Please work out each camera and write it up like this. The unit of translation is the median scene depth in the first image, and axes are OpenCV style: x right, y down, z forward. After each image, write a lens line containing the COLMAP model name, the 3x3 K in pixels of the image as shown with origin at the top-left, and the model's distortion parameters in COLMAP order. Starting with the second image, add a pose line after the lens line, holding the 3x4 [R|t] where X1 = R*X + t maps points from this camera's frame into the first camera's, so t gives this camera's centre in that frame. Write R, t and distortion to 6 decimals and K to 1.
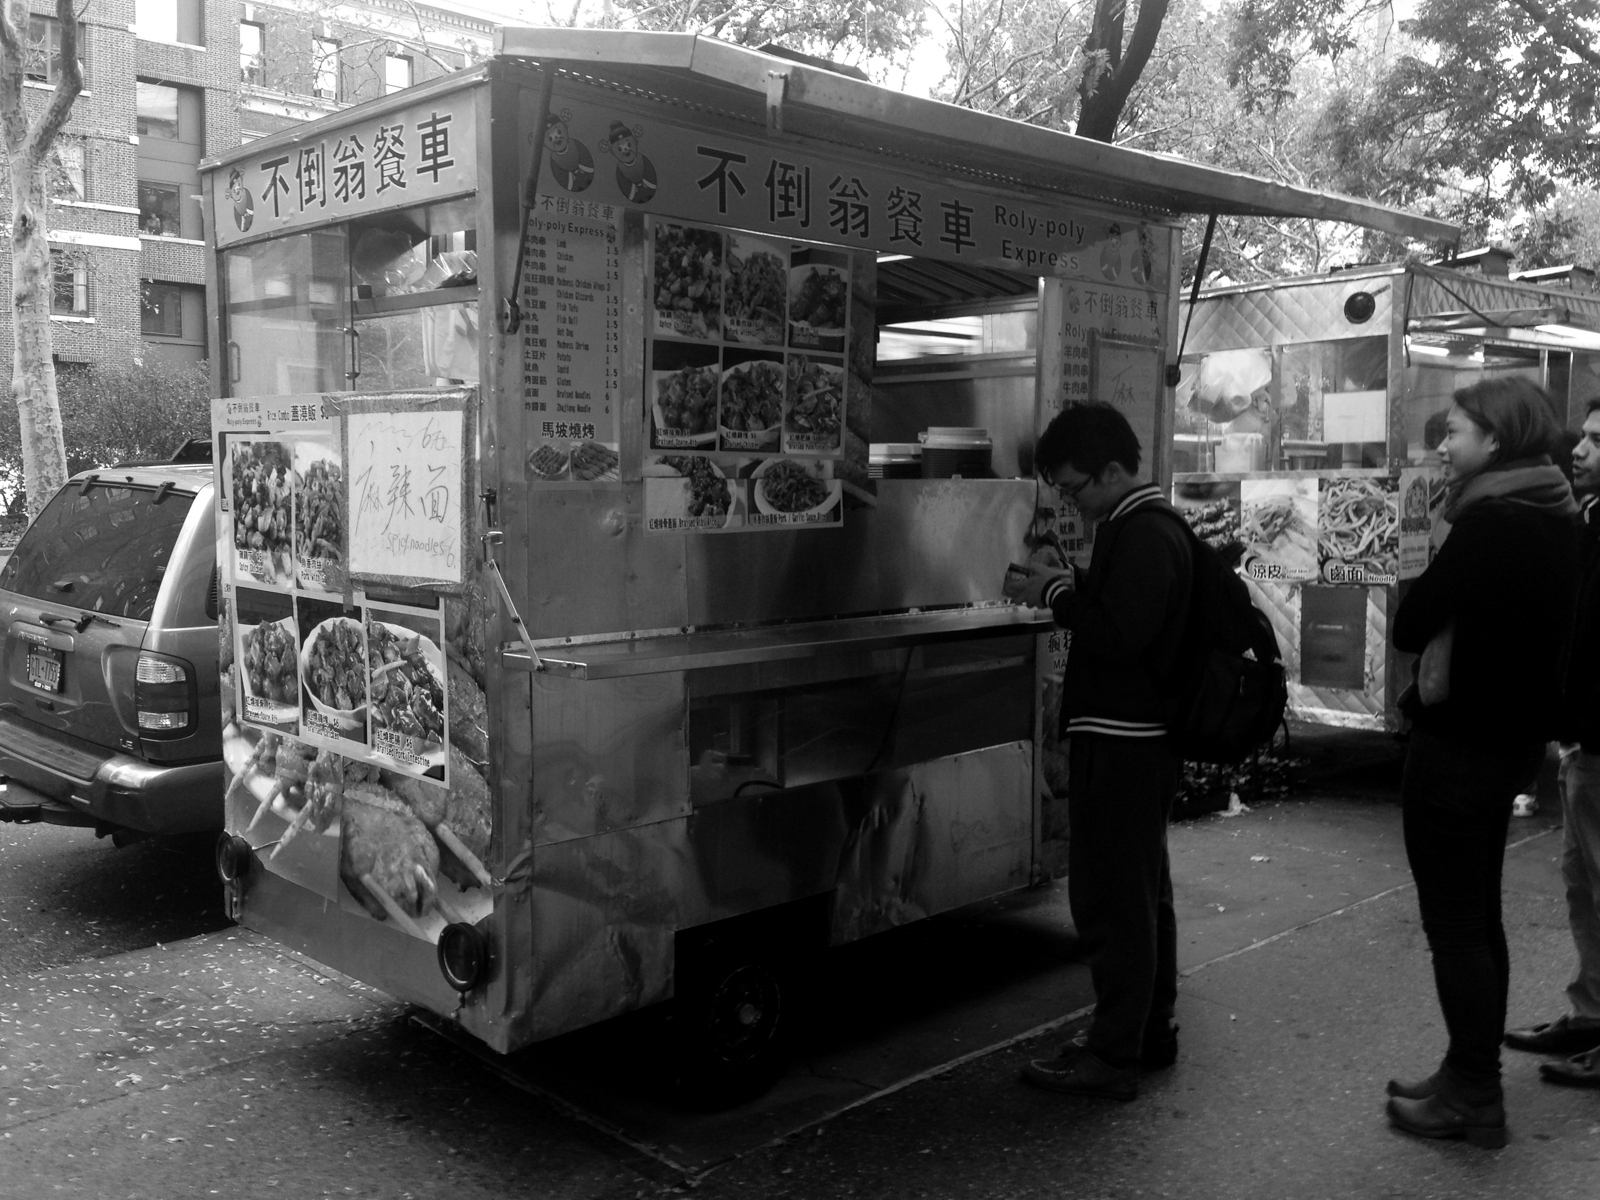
lens RADIAL K [[1532.0, 0, 797.0], [0, 1532.0, 594.1], [0, 0, 1]] dist [0.069860, 0.000000]
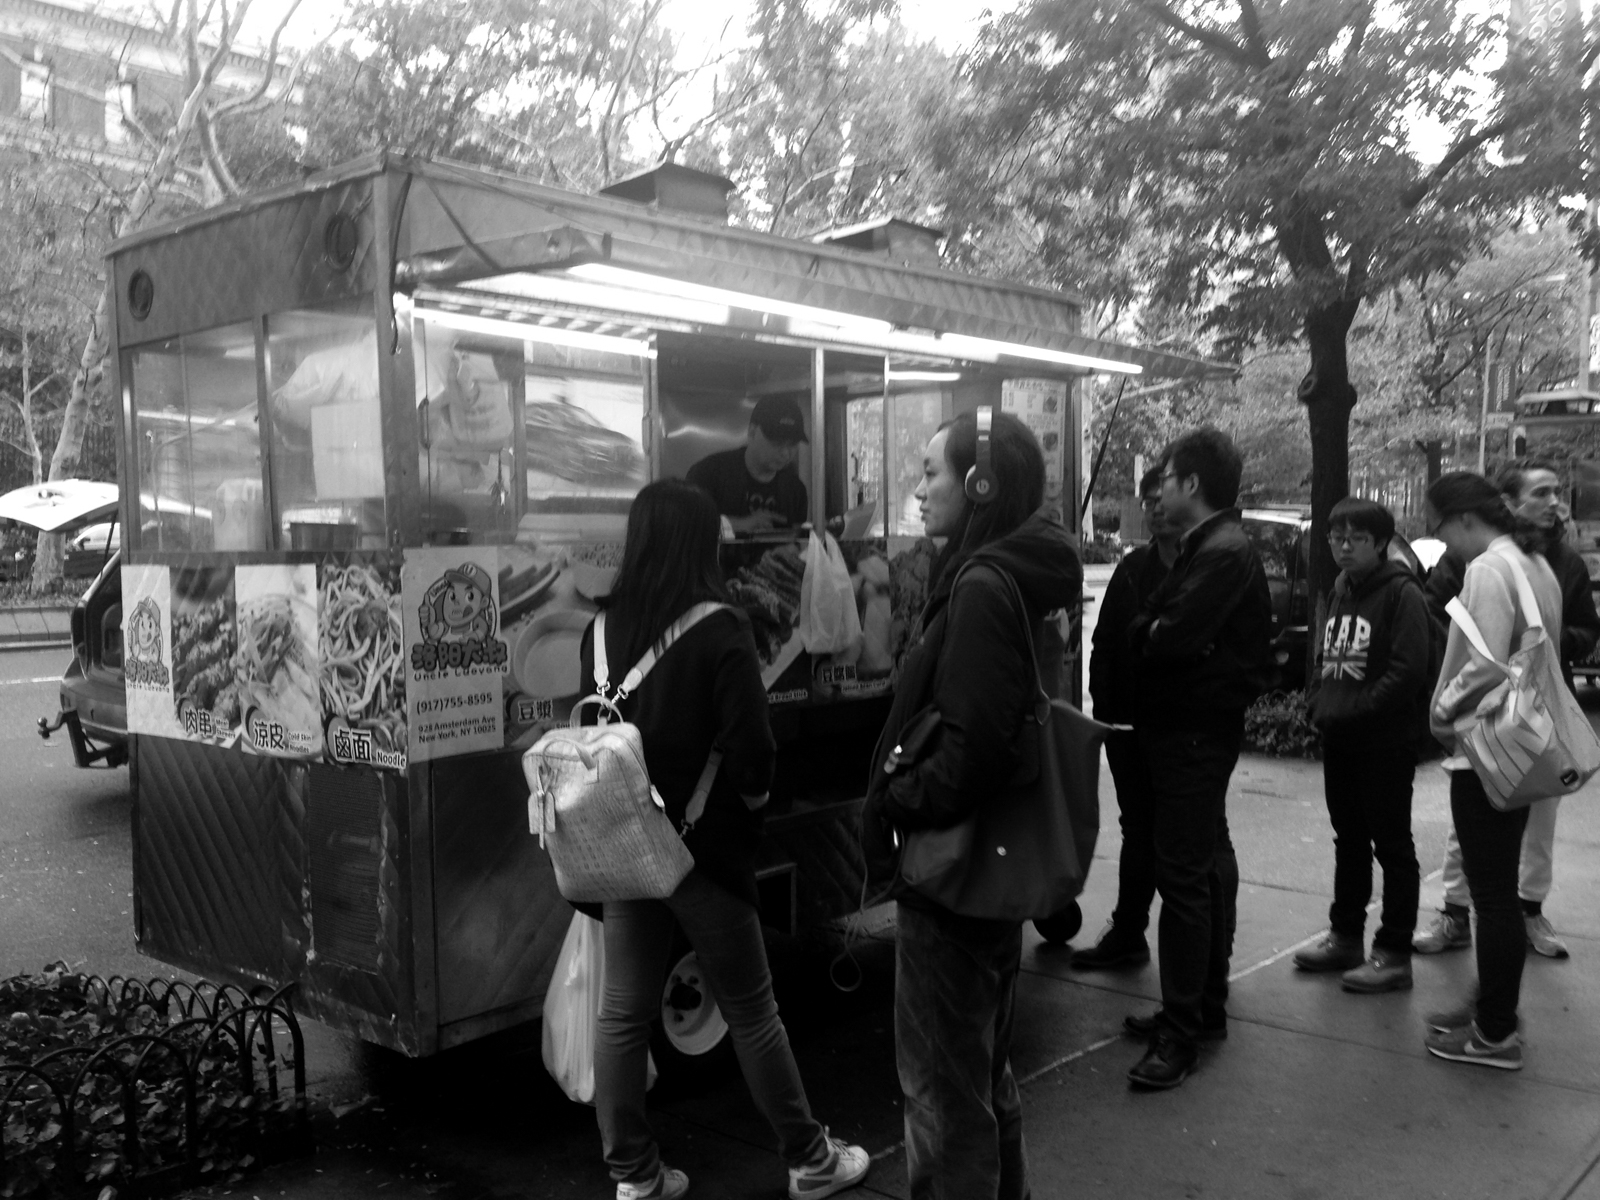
lens RADIAL K [[1532.0, 0, 802.4], [0, 1532.0, 604.9], [0, 0, 1]] dist [0.069860, 0.000000]
pose [[0.993324, -0.005477, 0.115231, 0.445948], [0.008825, 0.999553, -0.028569, -0.044718], [-0.115023, 0.029396, 0.992928, 0.456650]]
